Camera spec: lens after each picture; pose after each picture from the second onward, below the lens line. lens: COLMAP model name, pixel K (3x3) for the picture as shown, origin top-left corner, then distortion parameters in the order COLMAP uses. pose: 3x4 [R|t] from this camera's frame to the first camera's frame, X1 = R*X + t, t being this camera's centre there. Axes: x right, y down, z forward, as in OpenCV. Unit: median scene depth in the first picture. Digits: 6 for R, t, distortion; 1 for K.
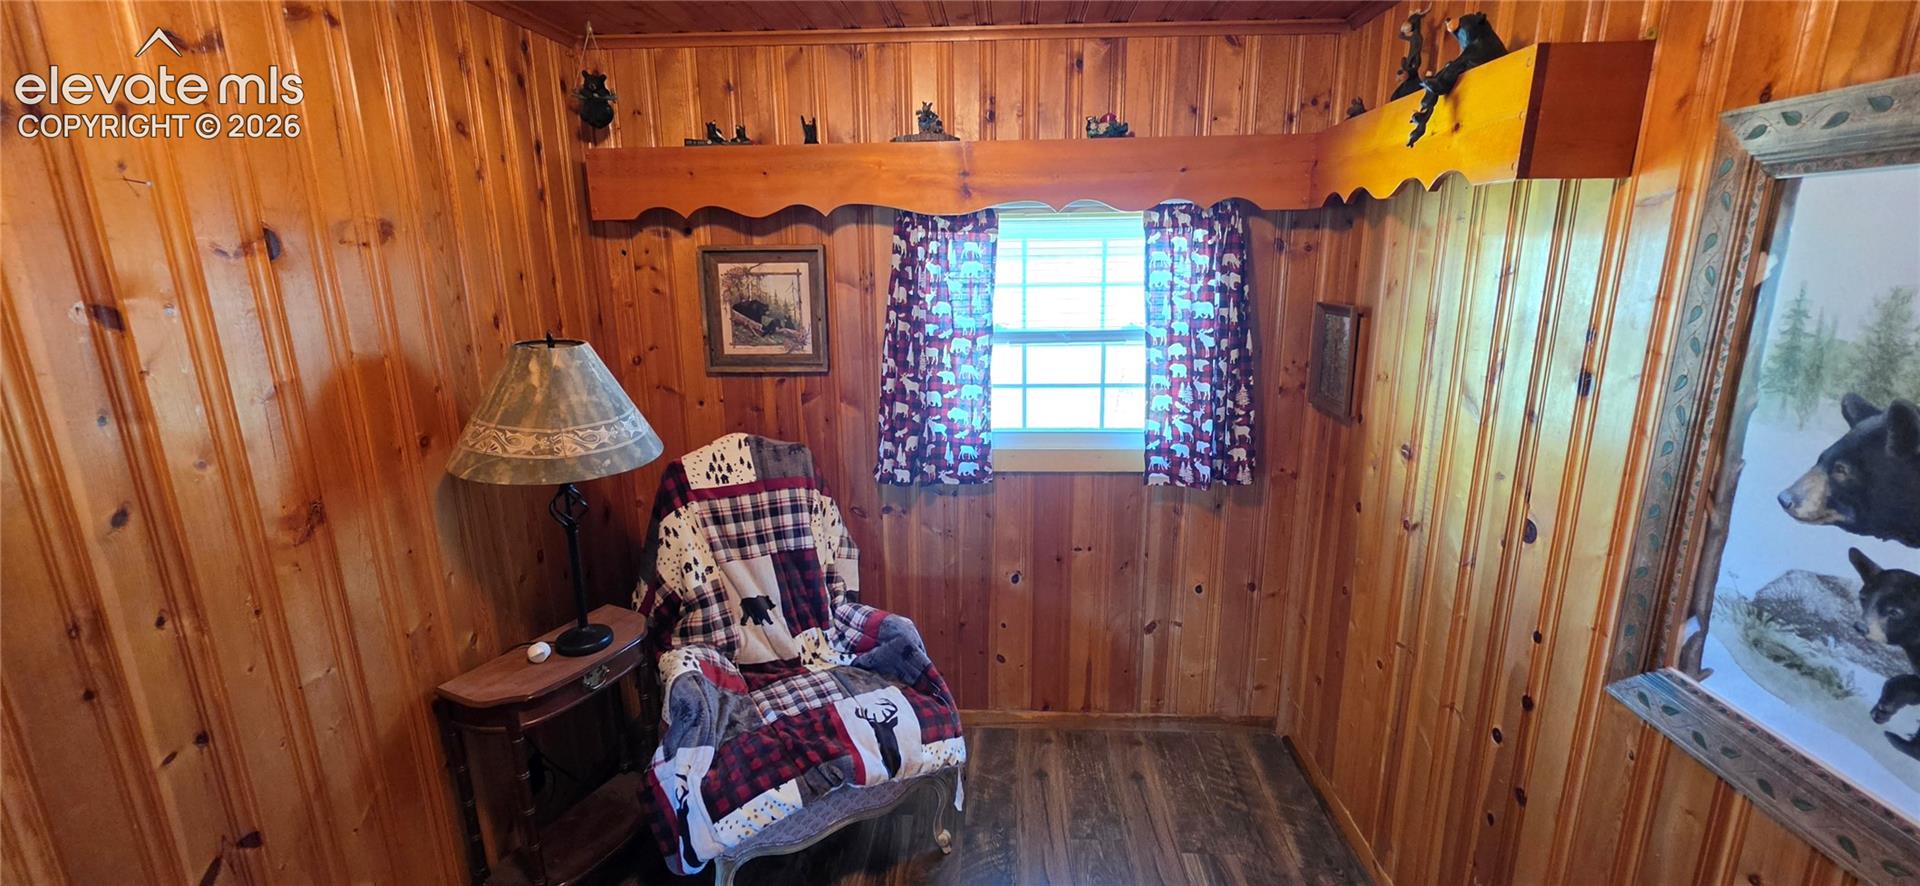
lens RADIAL K [[769.3, 0, 966.5], [0, 769.3, 437.1], [0, 0, 1]] dist [-0.006376, 0.002396]
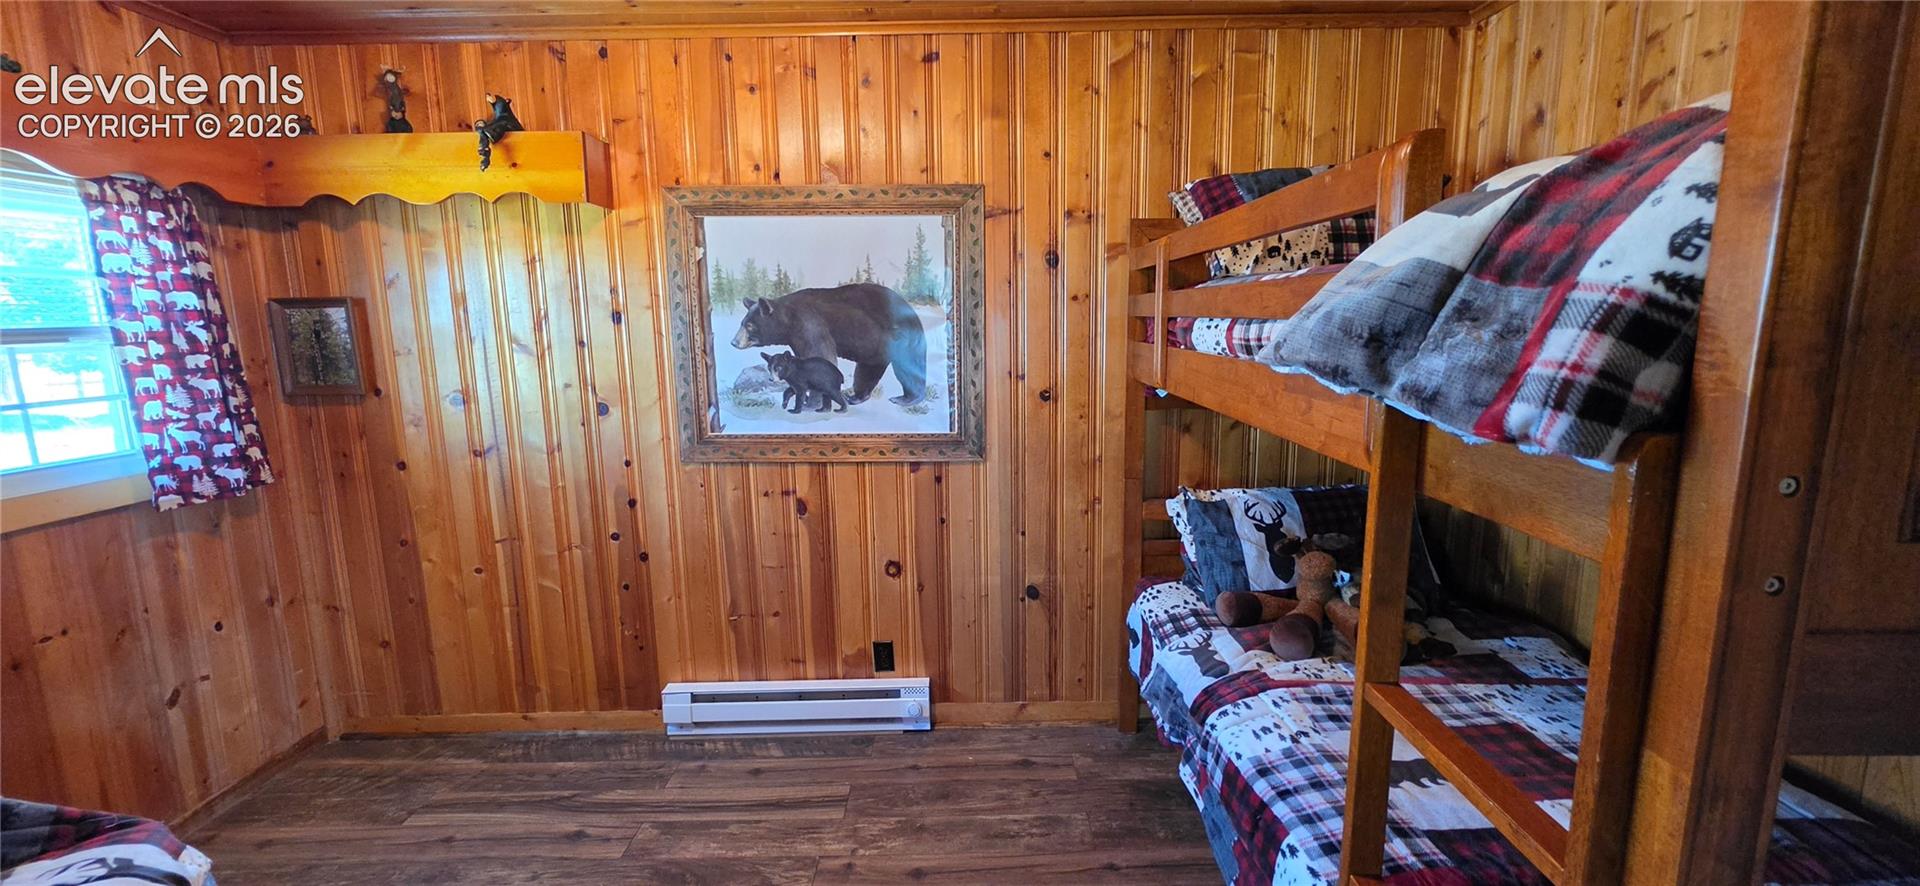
lens RADIAL K [[769.3, 0, 972.2], [0, 769.3, 436.8], [0, 0, 1]] dist [-0.006376, 0.002396]
pose [[-0.063138, -0.145243, 0.987379, -0.686638], [0.244583, 0.956931, 0.156404, 0.076792], [-0.967571, 0.251371, -0.024895, 0.165684]]
